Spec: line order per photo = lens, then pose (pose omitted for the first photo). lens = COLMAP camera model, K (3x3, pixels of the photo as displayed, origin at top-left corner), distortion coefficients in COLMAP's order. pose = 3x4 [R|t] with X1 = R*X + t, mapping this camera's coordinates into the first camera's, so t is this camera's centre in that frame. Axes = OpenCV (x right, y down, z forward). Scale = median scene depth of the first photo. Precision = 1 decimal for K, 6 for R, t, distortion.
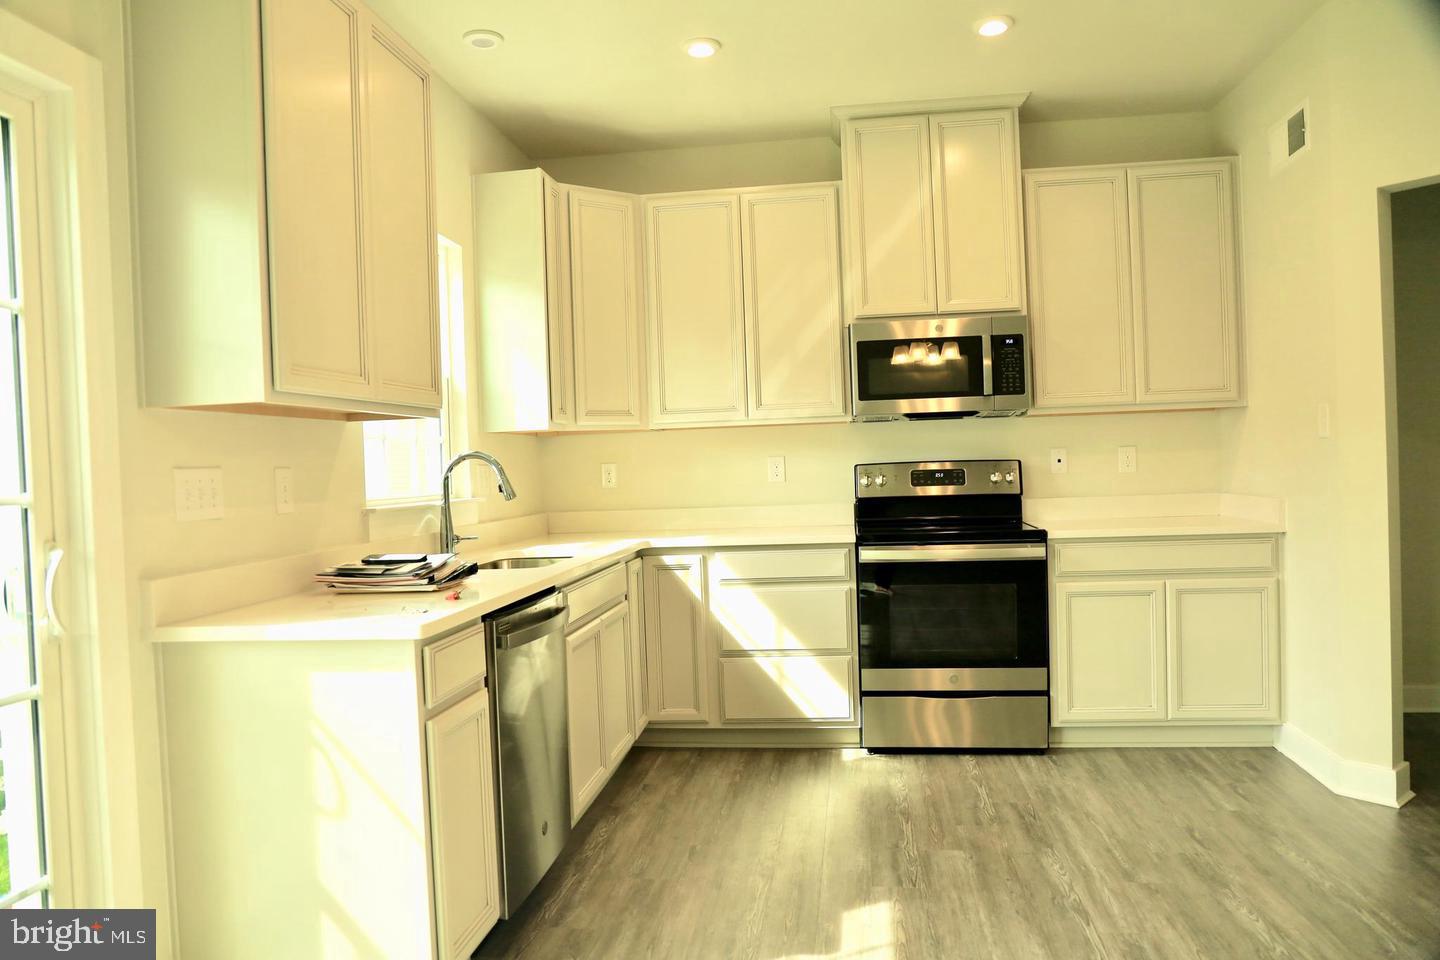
lens RADIAL K [[1006.7, 0, 724.0], [0, 1006.7, 492.5], [0, 0, 1]] dist [-0.048683, 0.004074]
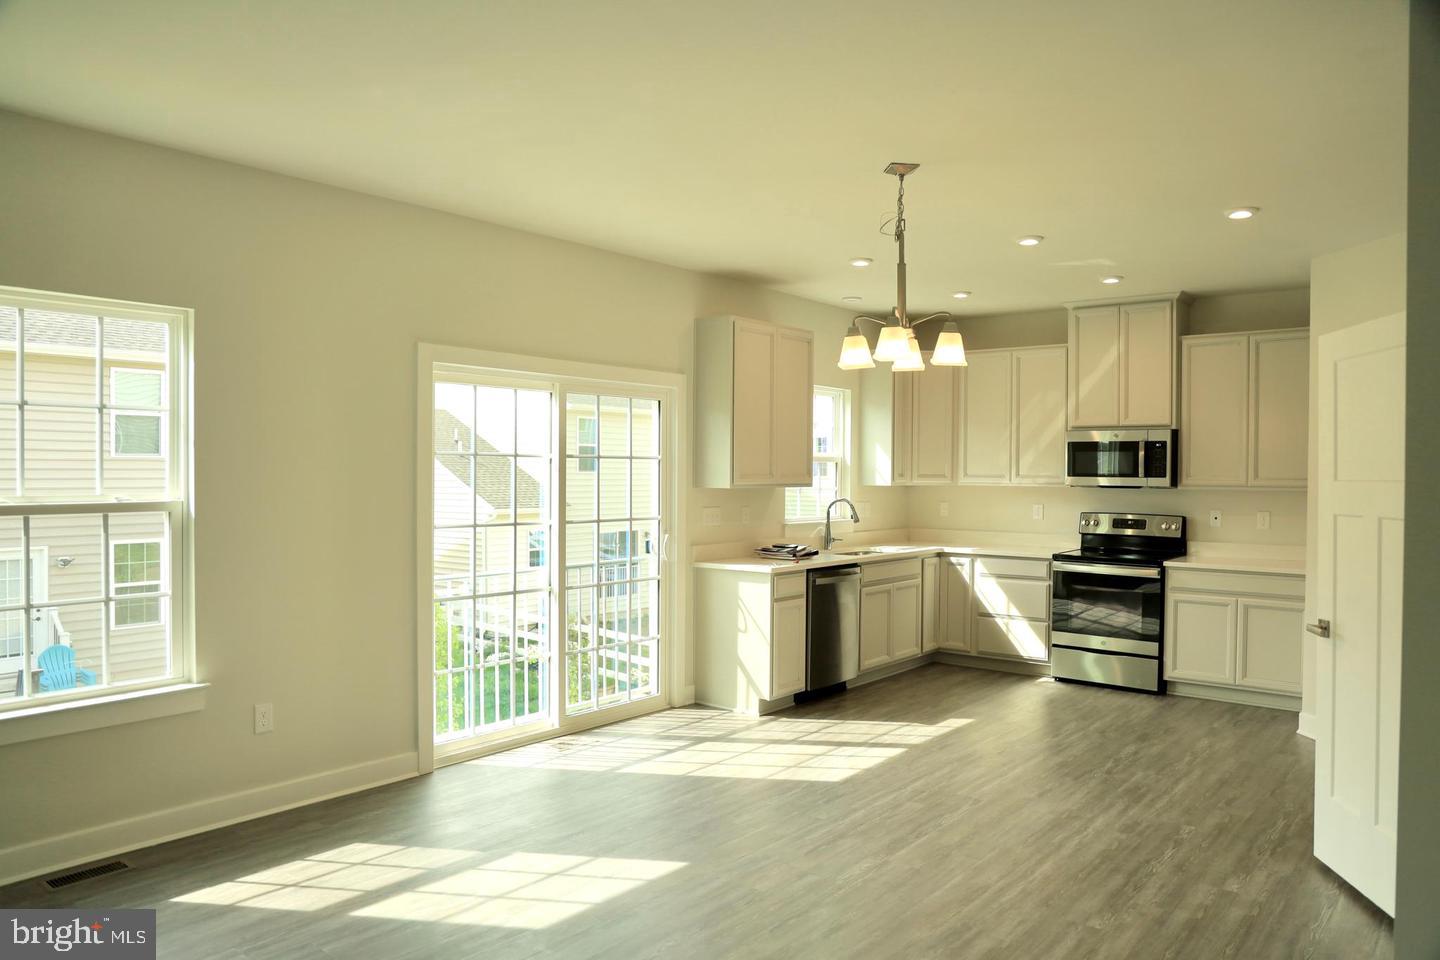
lens RADIAL K [[1006.7, 0, 722.1], [0, 1006.7, 490.1], [0, 0, 1]] dist [-0.048683, 0.004074]
pose [[0.850000, 0.050013, -0.524404, 0.539865], [-0.050661, 0.998630, 0.013124, -0.061974], [0.524342, 0.015411, 0.851368, -0.772528]]
